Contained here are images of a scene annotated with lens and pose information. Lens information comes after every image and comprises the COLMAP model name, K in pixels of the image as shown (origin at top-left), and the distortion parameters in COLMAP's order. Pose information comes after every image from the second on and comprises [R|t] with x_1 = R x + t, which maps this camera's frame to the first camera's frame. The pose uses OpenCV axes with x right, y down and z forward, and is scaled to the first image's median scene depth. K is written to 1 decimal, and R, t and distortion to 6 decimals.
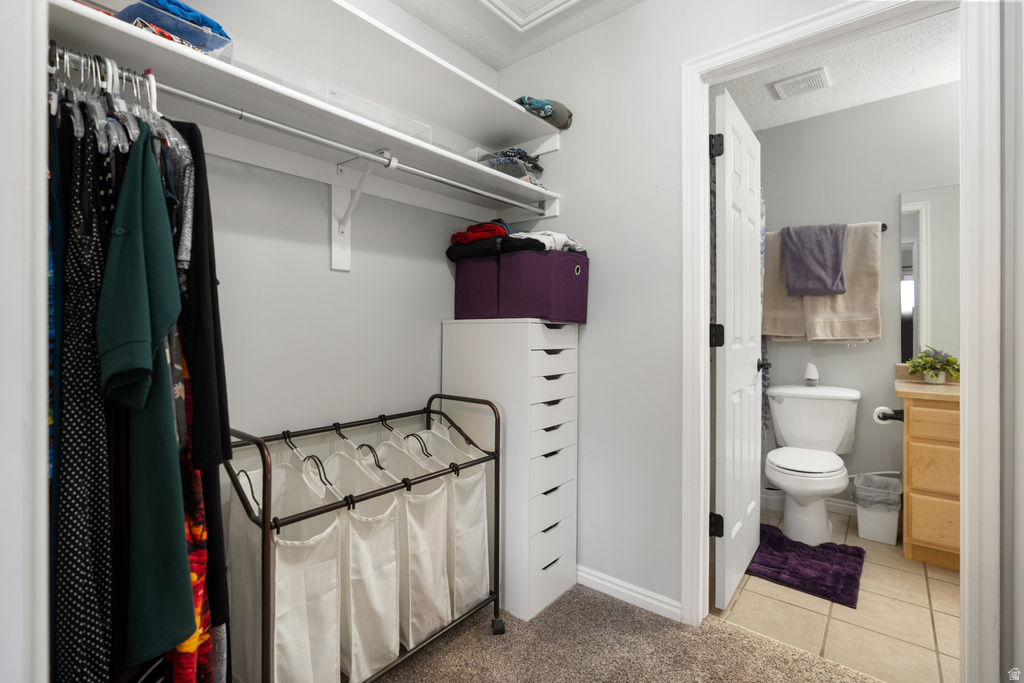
lens RADIAL K [[462.0, 0, 513.5], [0, 462.0, 330.5], [0, 0, 1]] dist [-0.012995, 0.002964]
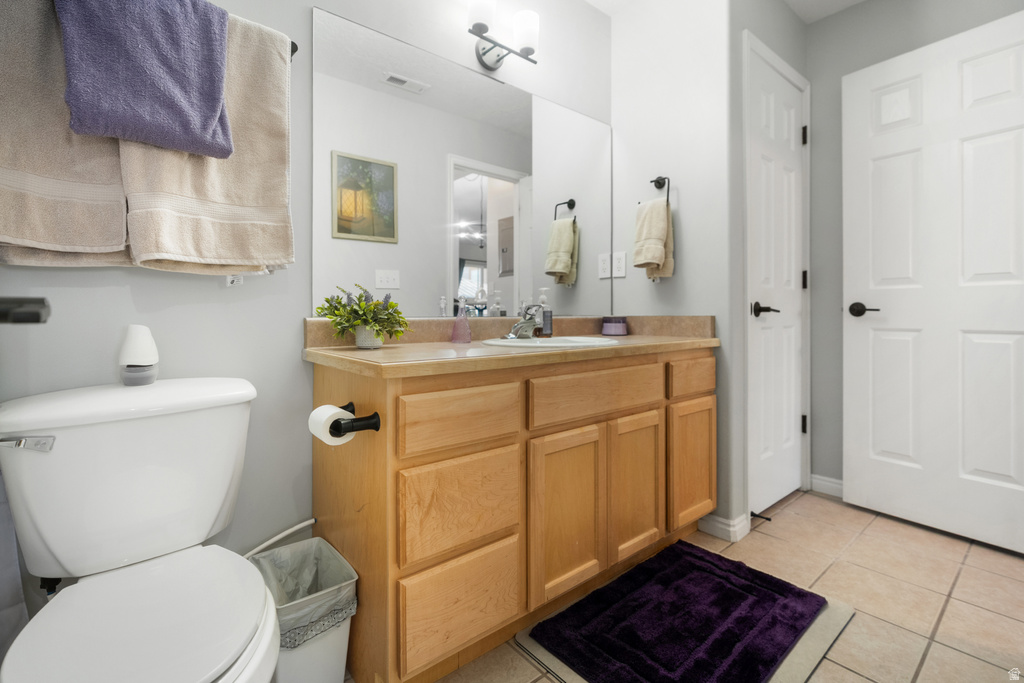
lens RADIAL K [[462.0, 0, 502.7], [0, 462.0, 310.2], [0, 0, 1]] dist [-0.012995, 0.002964]
pose [[0.194822, 0.010969, 0.980777, 0.345273], [0.008305, 0.999883, -0.012832, 0.069548], [-0.980803, 0.010645, 0.194709, 0.655403]]
